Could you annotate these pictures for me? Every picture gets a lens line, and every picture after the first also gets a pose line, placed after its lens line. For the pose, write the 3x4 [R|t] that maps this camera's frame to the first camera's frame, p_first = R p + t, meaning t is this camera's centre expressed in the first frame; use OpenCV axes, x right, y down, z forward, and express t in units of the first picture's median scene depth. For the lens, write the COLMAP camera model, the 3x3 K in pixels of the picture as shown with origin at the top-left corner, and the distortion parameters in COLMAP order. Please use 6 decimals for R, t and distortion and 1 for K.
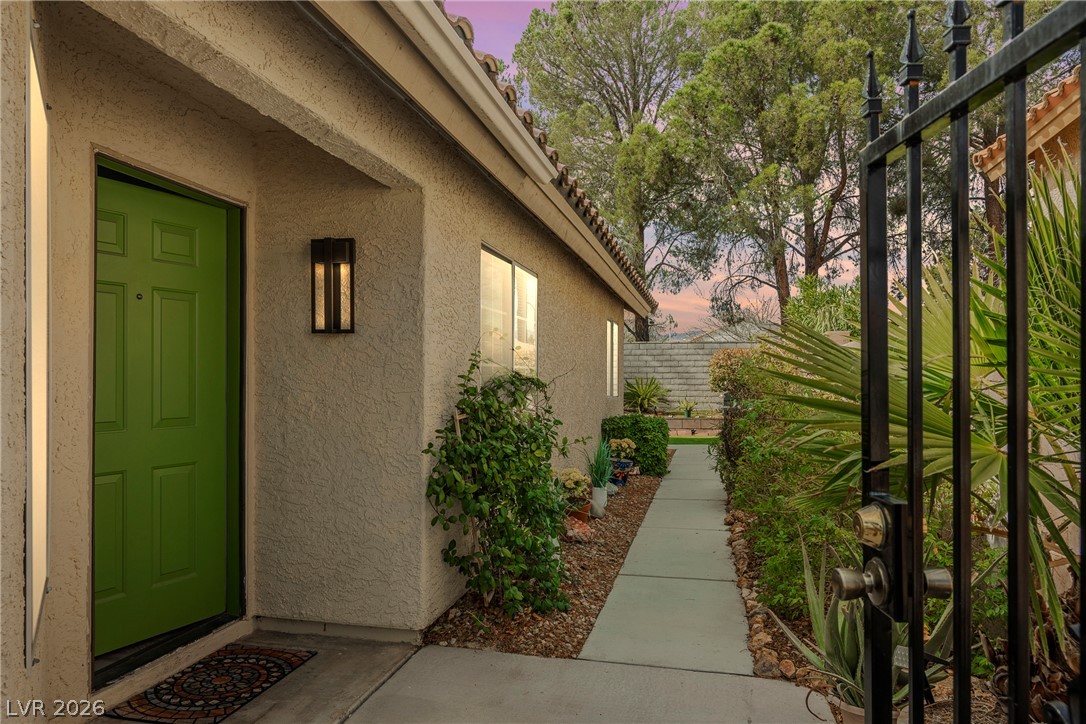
lens RADIAL K [[767.7, 0, 547.5], [0, 767.7, 365.0], [0, 0, 1]] dist [-0.013810, -0.002028]
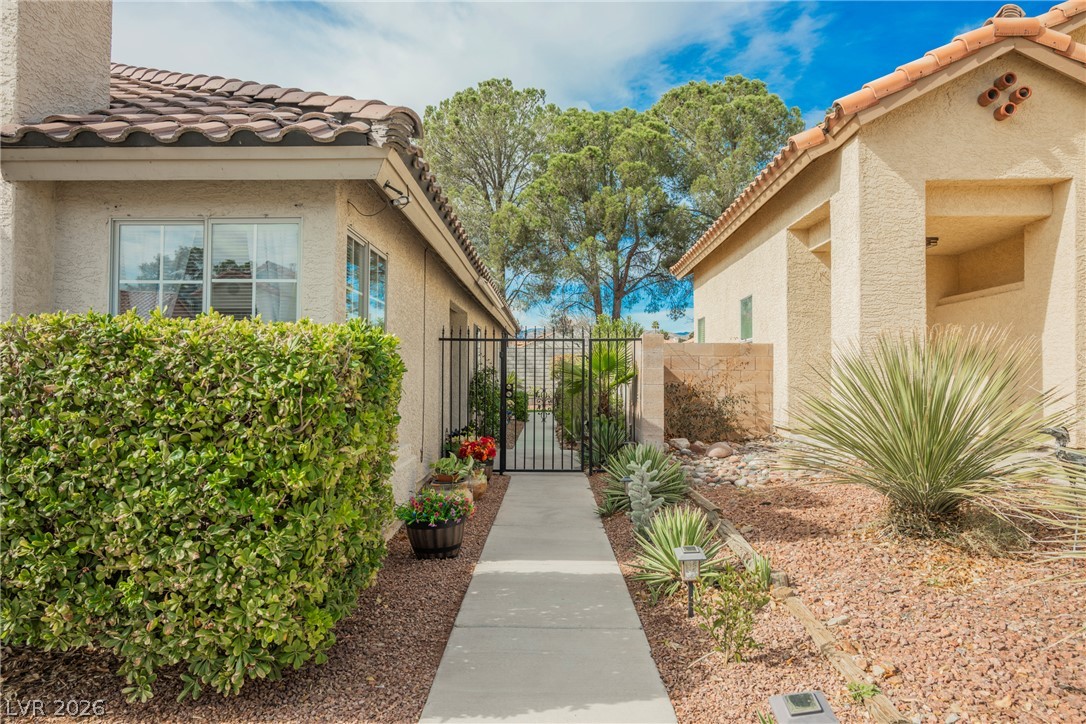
lens RADIAL K [[767.7, 0, 542.2], [0, 767.7, 361.9], [0, 0, 1]] dist [-0.013810, -0.002028]
pose [[0.980421, 0.005874, 0.196826, -0.106413], [-0.006390, 0.999978, 0.001986, -0.005333], [-0.196810, -0.003205, 0.980436, -0.503604]]
